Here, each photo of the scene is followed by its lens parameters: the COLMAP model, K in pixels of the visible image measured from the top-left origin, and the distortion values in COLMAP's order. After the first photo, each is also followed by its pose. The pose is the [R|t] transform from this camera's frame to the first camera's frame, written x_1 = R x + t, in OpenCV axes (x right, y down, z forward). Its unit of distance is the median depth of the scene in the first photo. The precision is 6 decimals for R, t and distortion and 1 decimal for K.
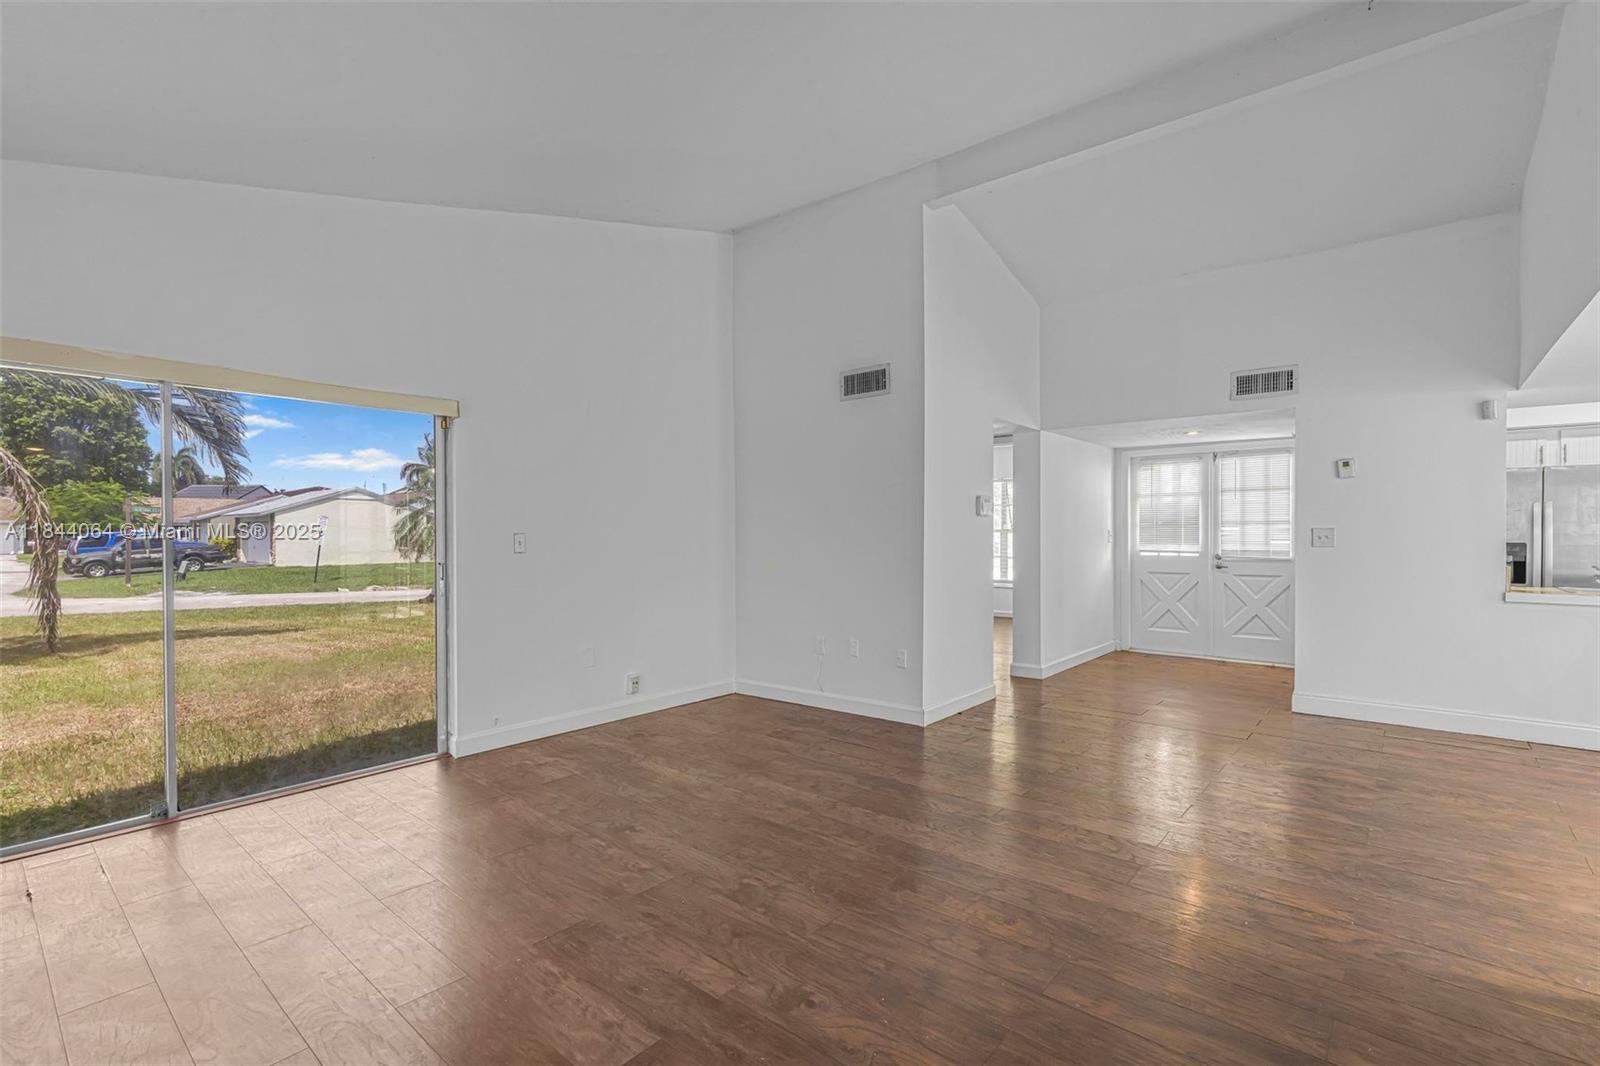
lens RADIAL K [[732.6, 0, 801.2], [0, 732.6, 538.6], [0, 0, 1]] dist [-0.009028, 0.000717]
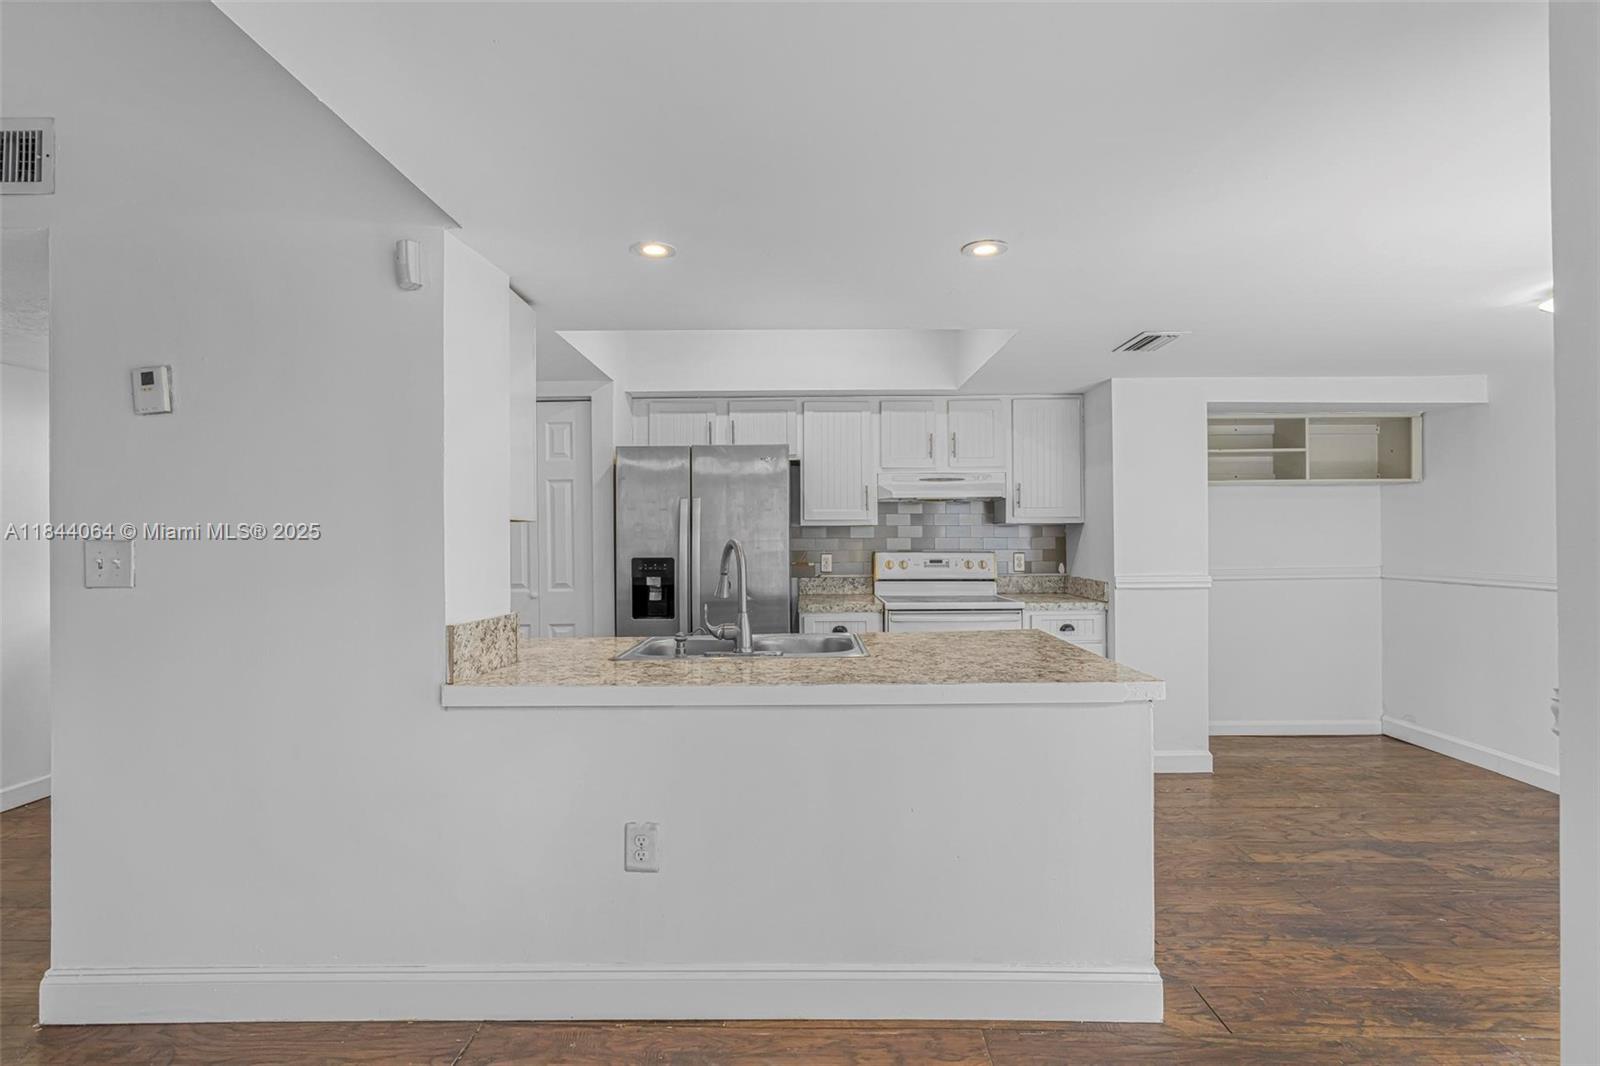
lens RADIAL K [[720.9, 0, 800.0], [0, 720.9, 533.0], [0, 0, 1]] dist [-0.010608, 0.000564]
pose [[0.776561, -0.002696, 0.630036, 0.644106], [0.012868, 0.999850, -0.011581, -0.007566], [-0.629910, 0.017101, 0.776480, 0.392833]]
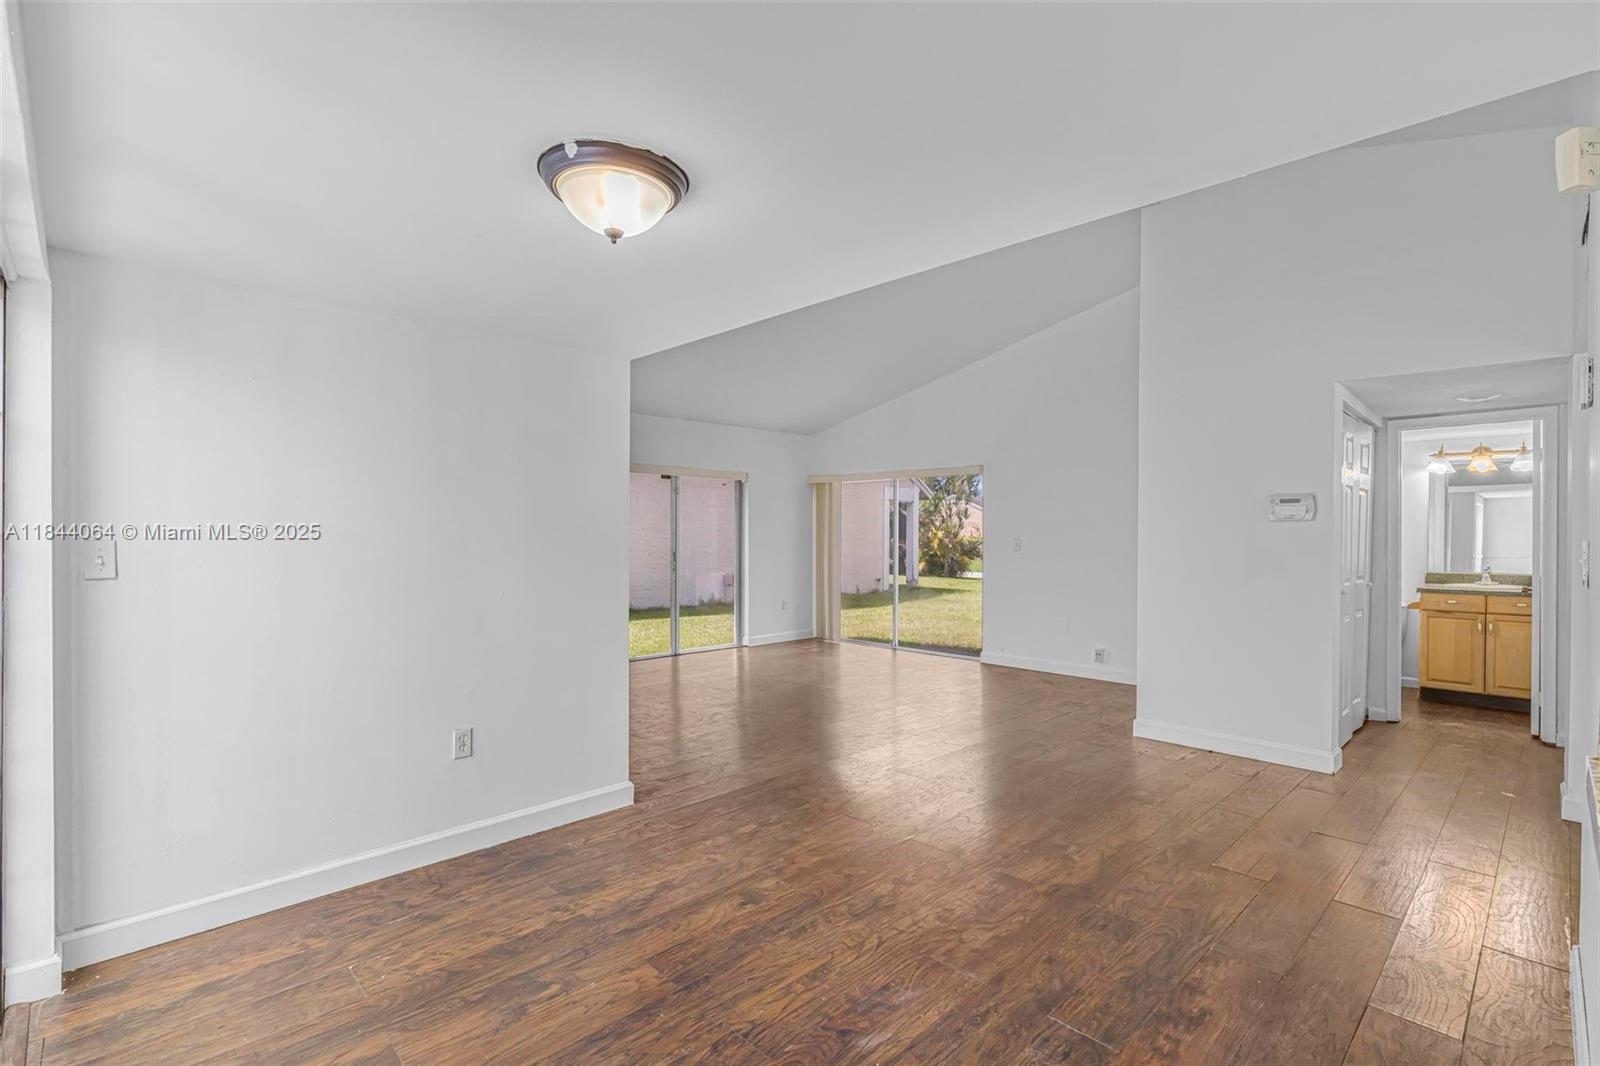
lens RADIAL K [[732.6, 0, 801.2], [0, 732.6, 538.6], [0, 0, 1]] dist [-0.009028, 0.000717]
pose [[-0.110606, 0.007401, -0.993837, 0.967215], [-0.013664, 0.999866, 0.008967, -0.011000], [0.993770, 0.014572, -0.110490, 0.529470]]
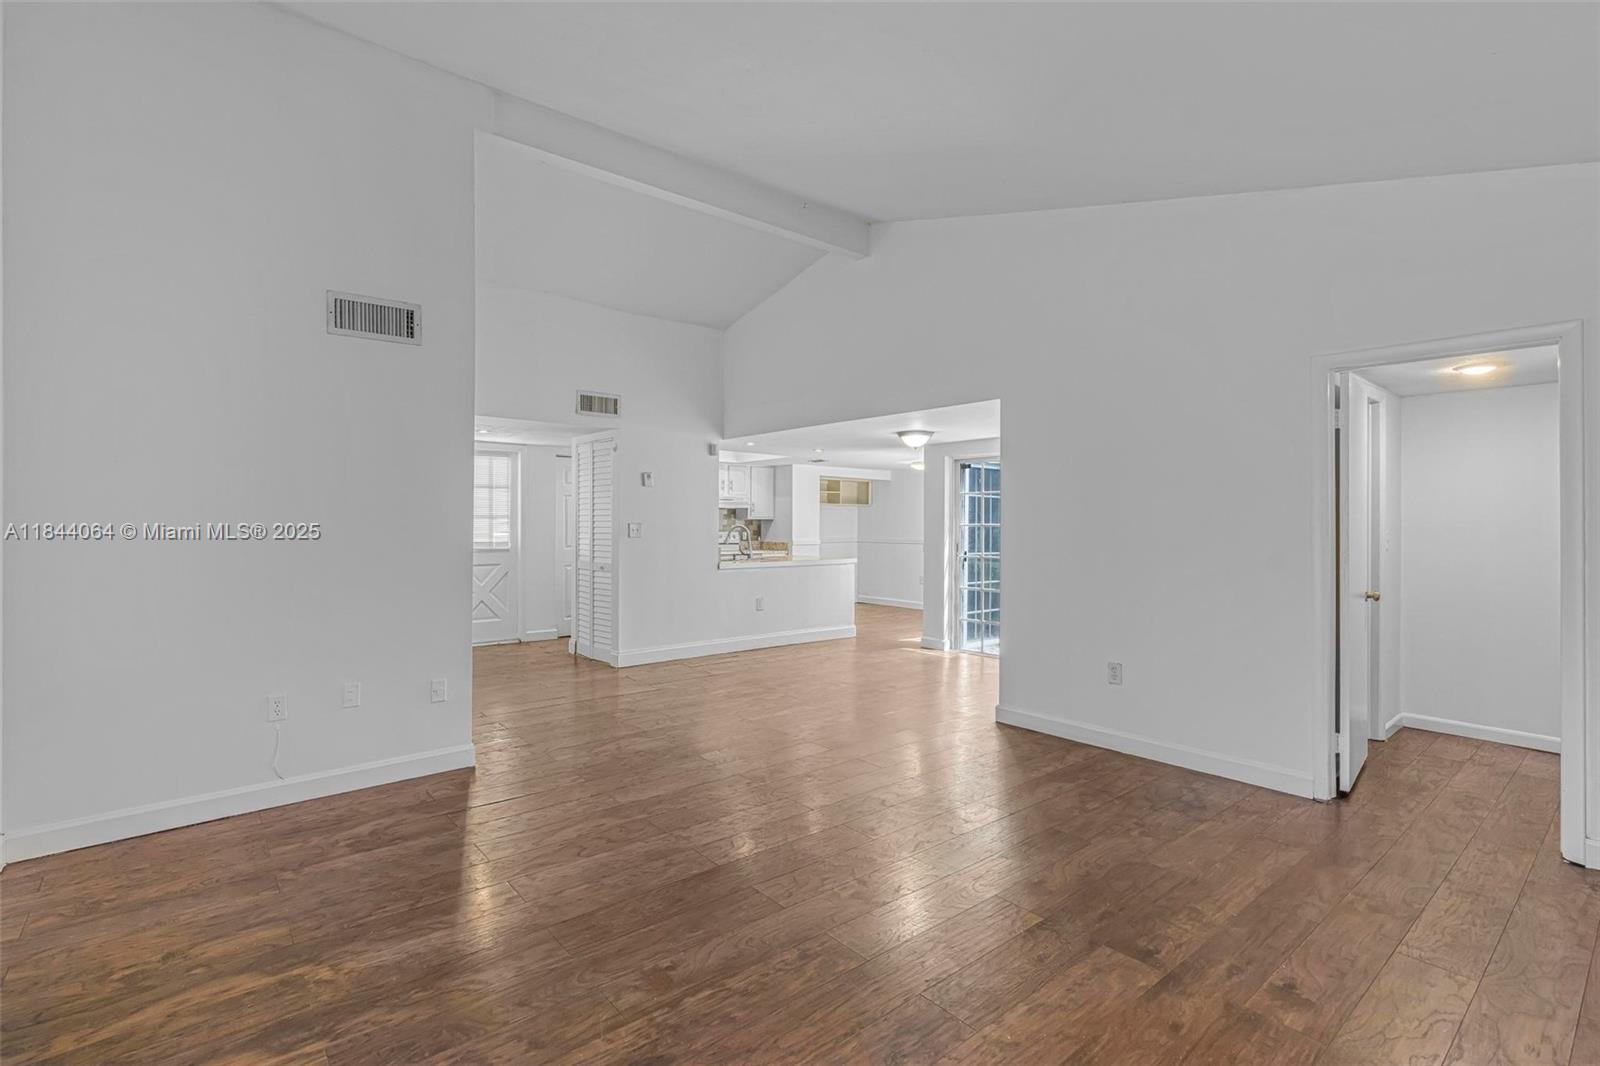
lens RADIAL K [[743.4, 0, 797.7], [0, 743.4, 522.1], [0, 0, 1]] dist [-0.014335, 0.000130]
pose [[0.172114, 0.003060, 0.985072, -0.472786], [0.005391, 0.999977, -0.004048, -0.007976], [-0.985062, 0.006008, 0.172094, 0.403544]]
